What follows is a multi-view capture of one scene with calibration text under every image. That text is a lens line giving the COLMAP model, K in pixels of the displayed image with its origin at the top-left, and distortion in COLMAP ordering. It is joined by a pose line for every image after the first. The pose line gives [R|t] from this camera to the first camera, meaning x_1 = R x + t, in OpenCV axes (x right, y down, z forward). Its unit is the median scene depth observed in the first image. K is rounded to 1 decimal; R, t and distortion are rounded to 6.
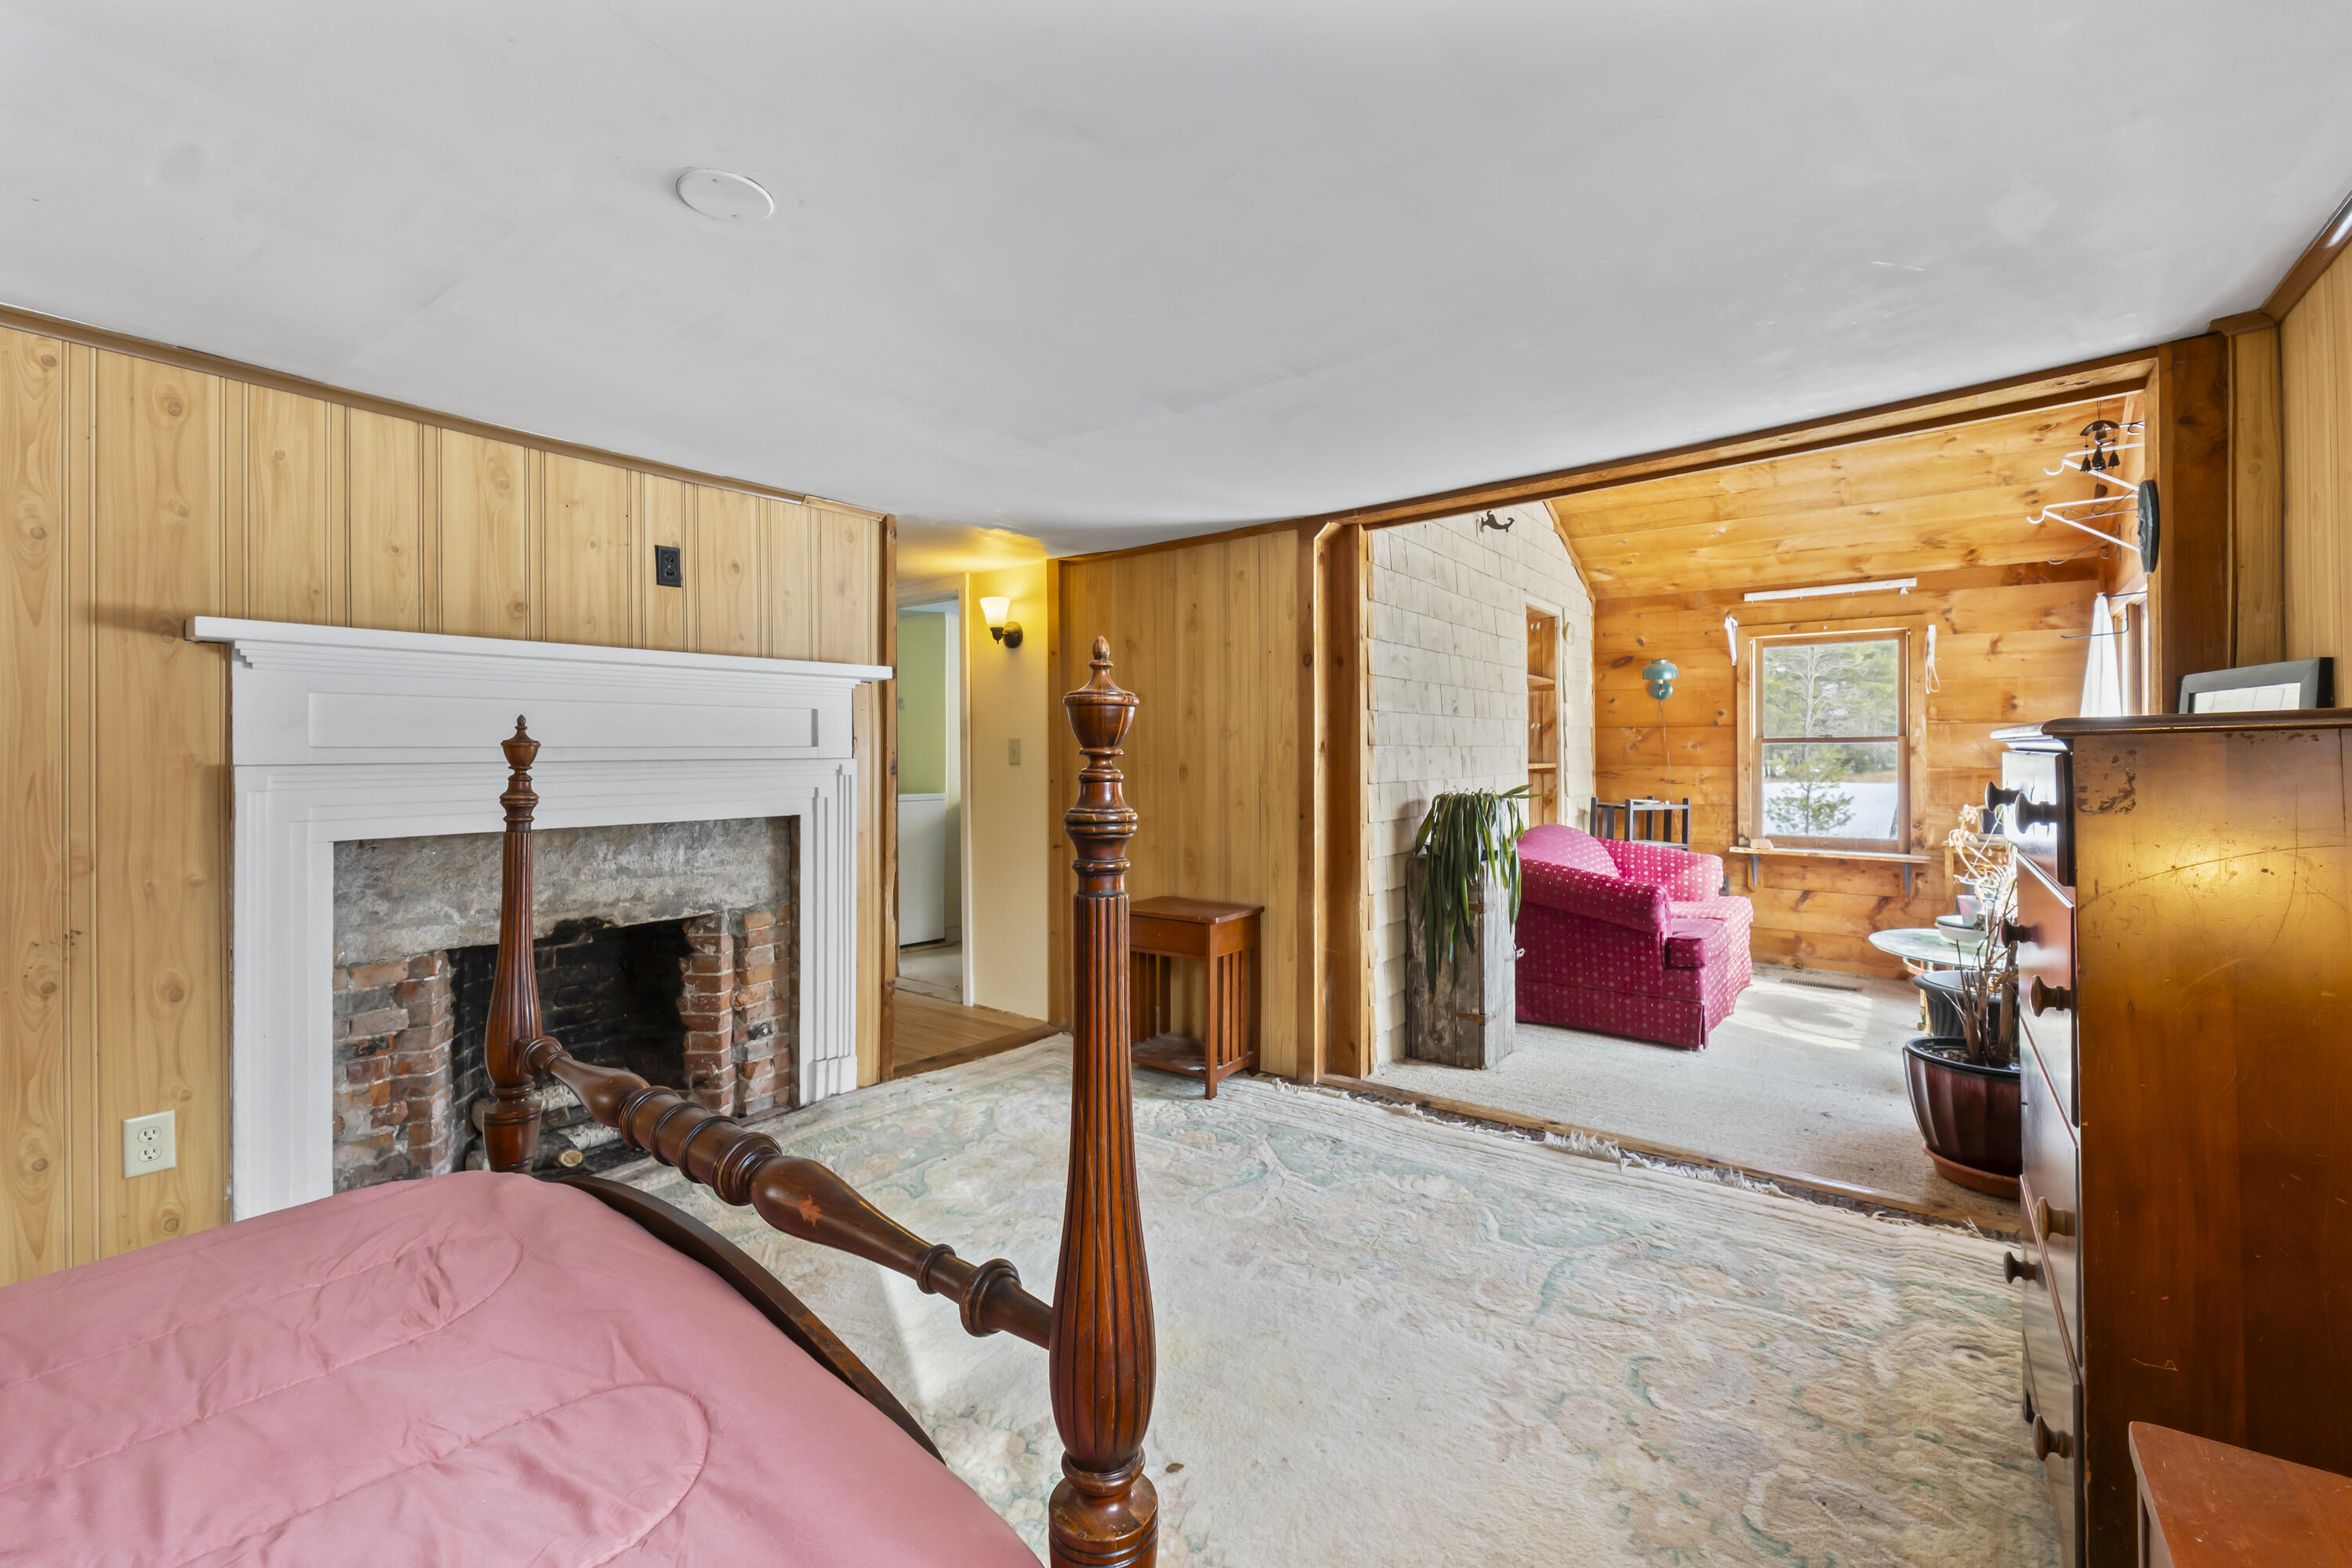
lens RADIAL K [[987.9, 0, 1163.0], [0, 987.9, 763.7], [0, 0, 1]] dist [-0.010374, 0.000276]
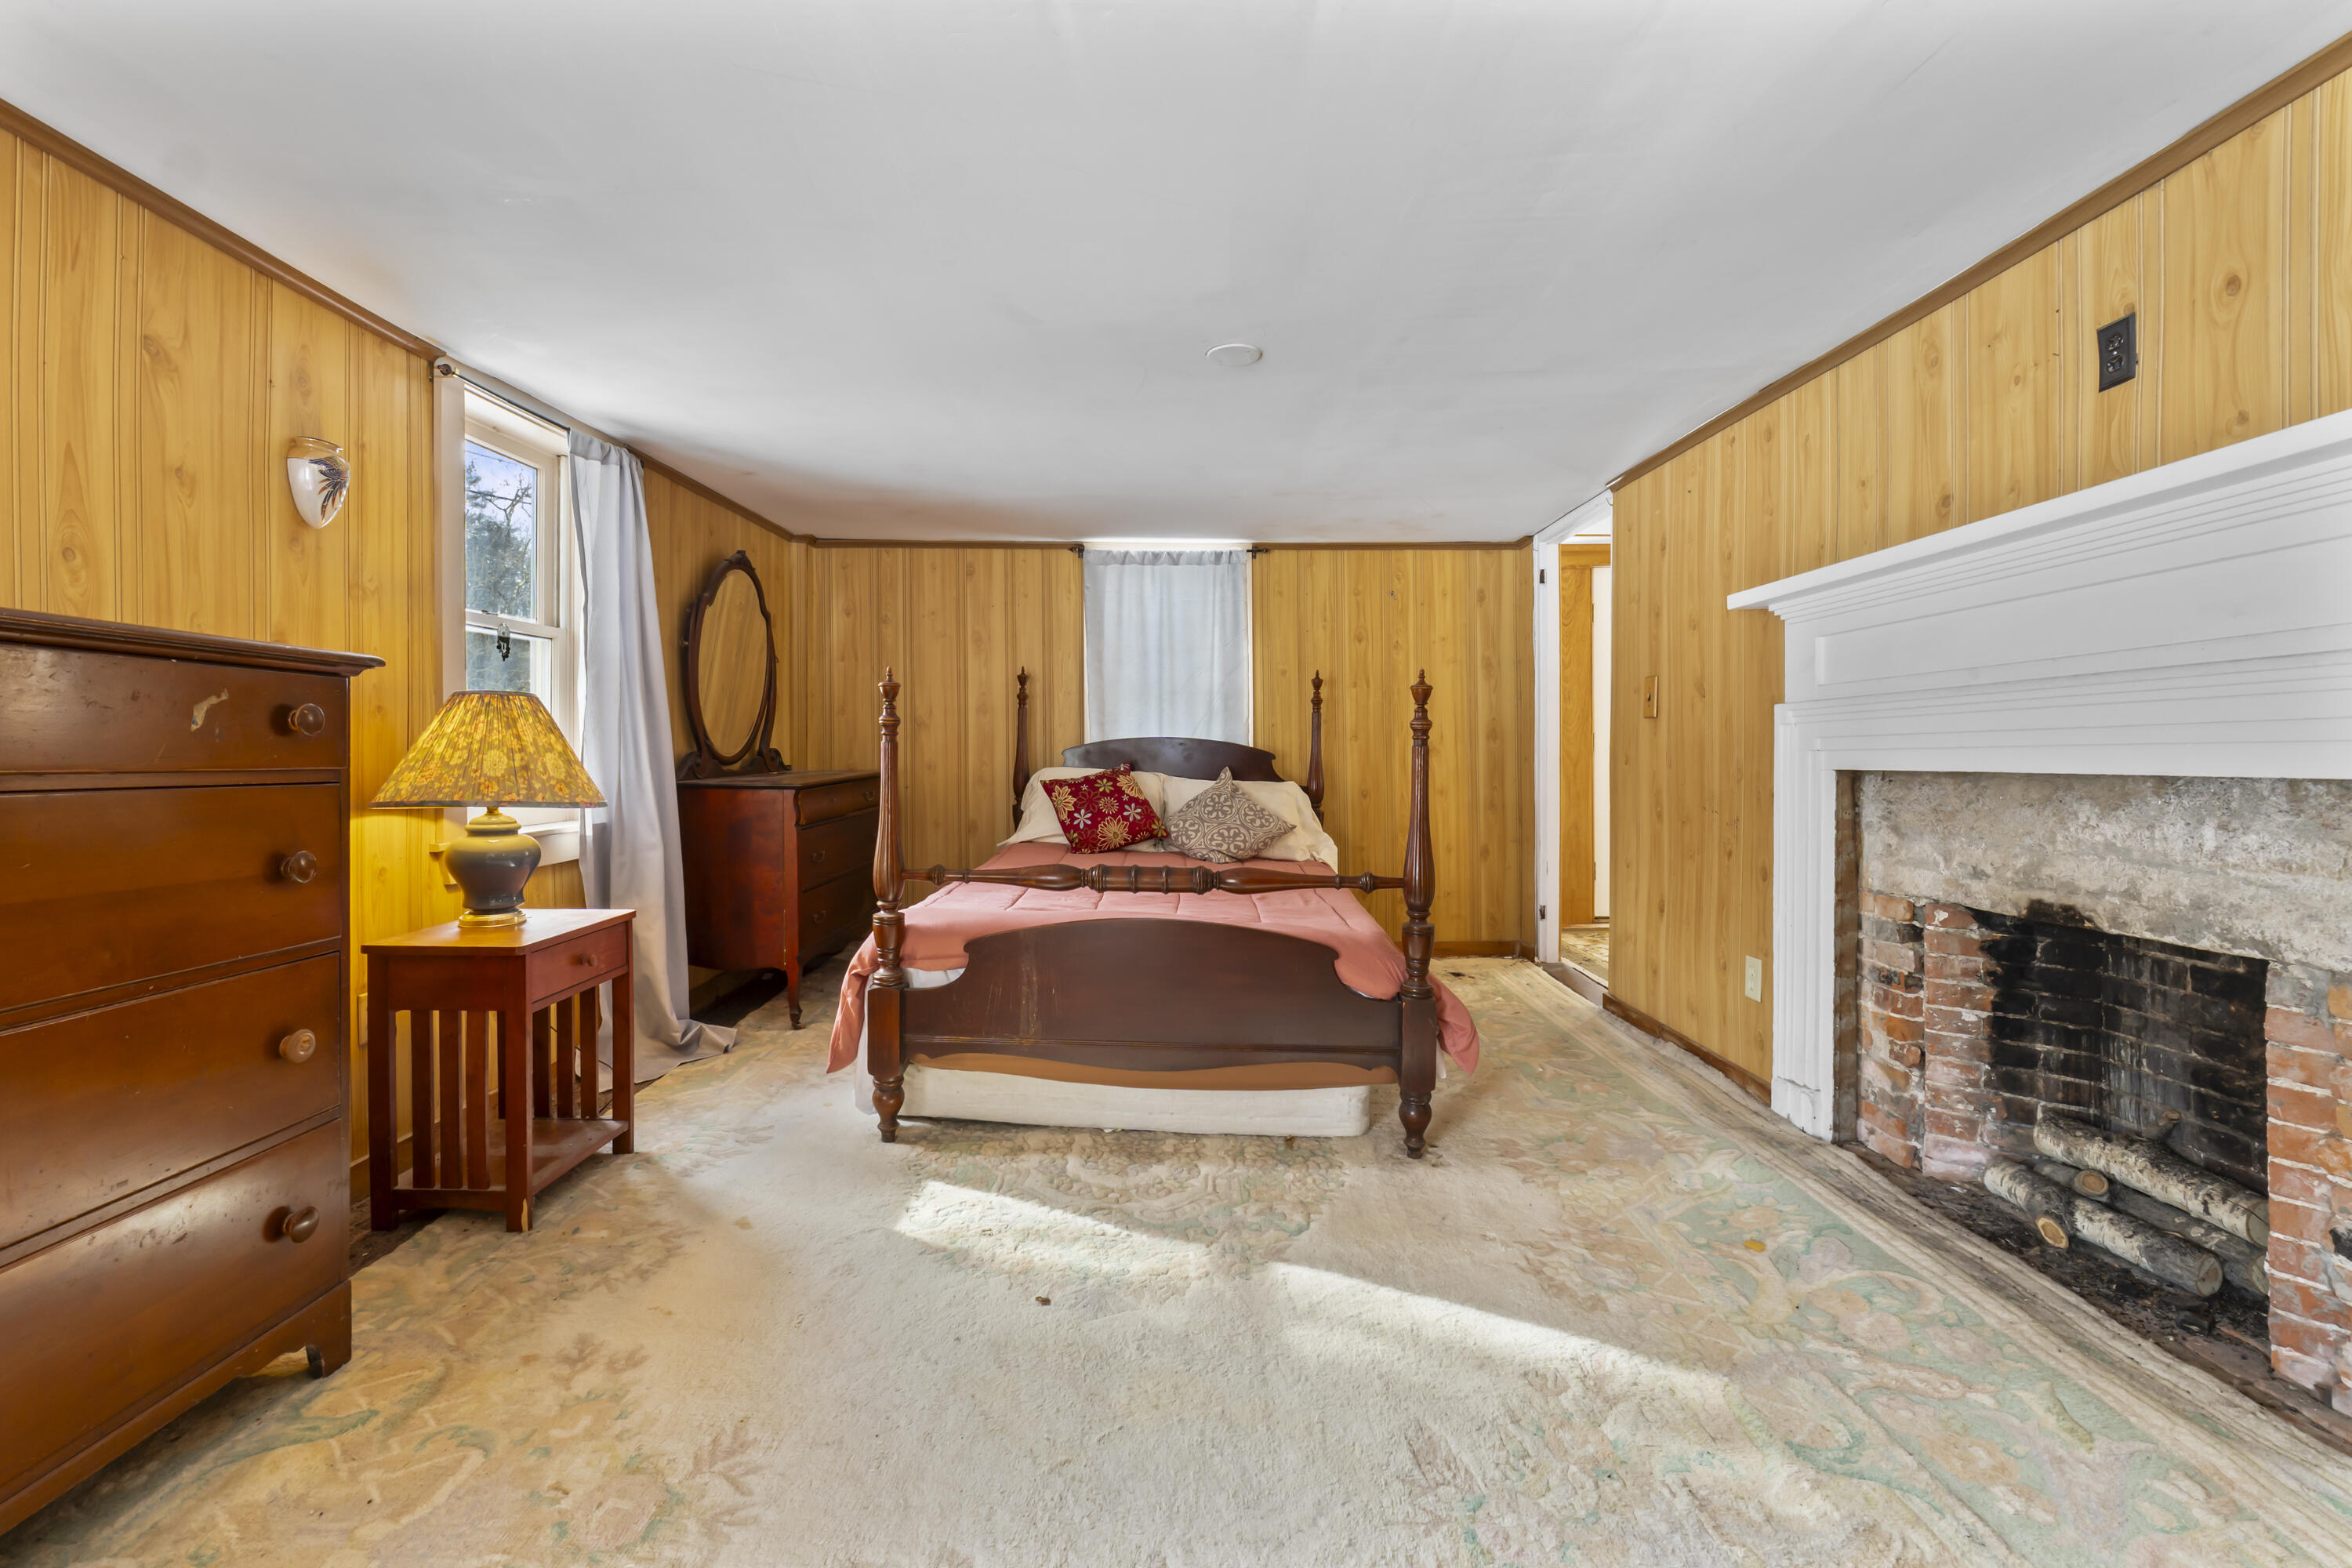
lens RADIAL K [[987.9, 0, 1163.0], [0, 987.9, 763.7], [0, 0, 1]] dist [-0.010374, 0.000276]
pose [[-0.794717, 0.015690, -0.606777, 0.349737], [0.006444, 0.999828, 0.017413, 0.040401], [0.606946, 0.009929, -0.794681, 1.181261]]
